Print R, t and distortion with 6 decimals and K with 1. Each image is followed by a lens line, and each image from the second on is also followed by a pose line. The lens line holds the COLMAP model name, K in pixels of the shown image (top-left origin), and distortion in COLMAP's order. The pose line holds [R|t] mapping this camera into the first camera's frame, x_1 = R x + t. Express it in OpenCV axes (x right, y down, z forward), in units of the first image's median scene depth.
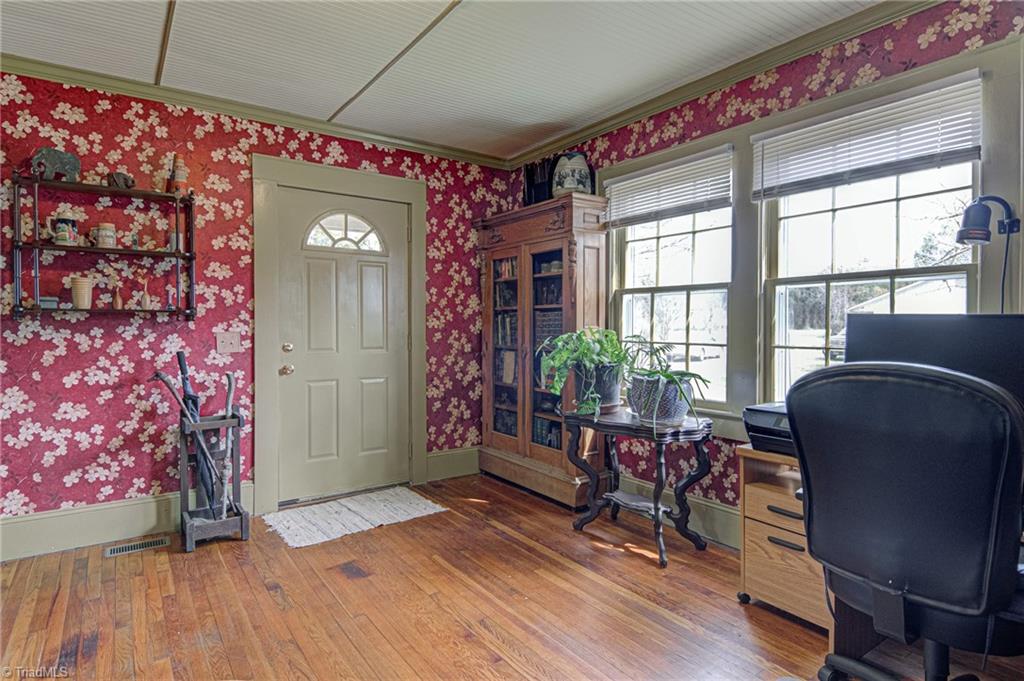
lens RADIAL K [[558.9, 0, 507.0], [0, 558.9, 329.5], [0, 0, 1]] dist [0.025946, -0.018024]
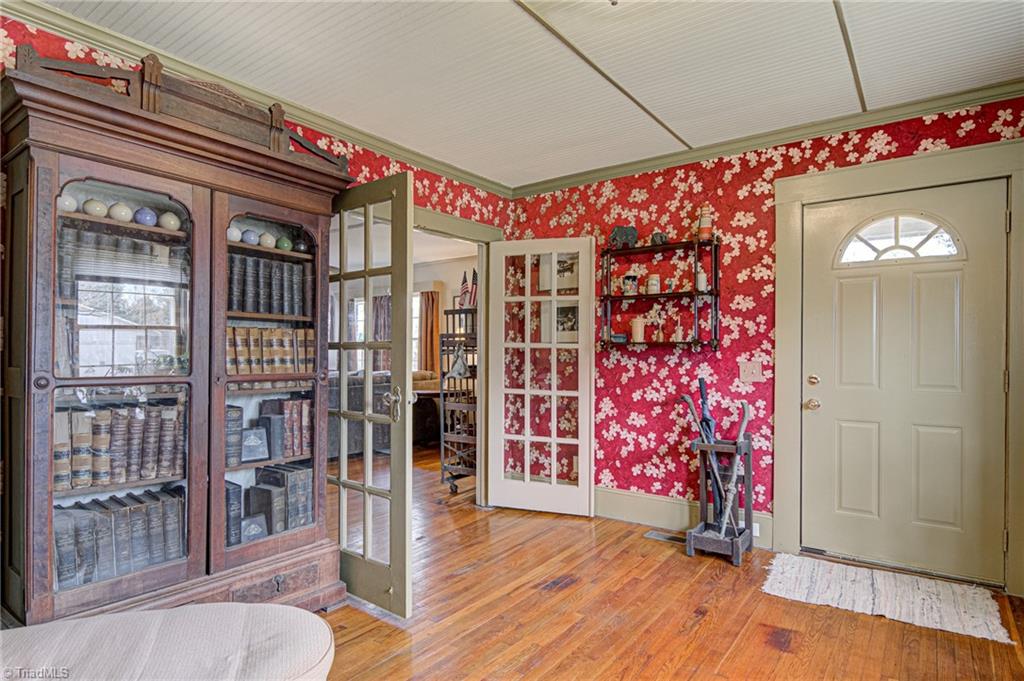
lens RADIAL K [[558.9, 0, 509.7], [0, 558.9, 350.7], [0, 0, 1]] dist [0.025946, -0.018024]
pose [[0.320408, 0.000519, -0.947279, 0.344329], [-0.006530, 0.999977, -0.001660, -0.011284], [0.947257, 0.006718, 0.320404, 0.262079]]
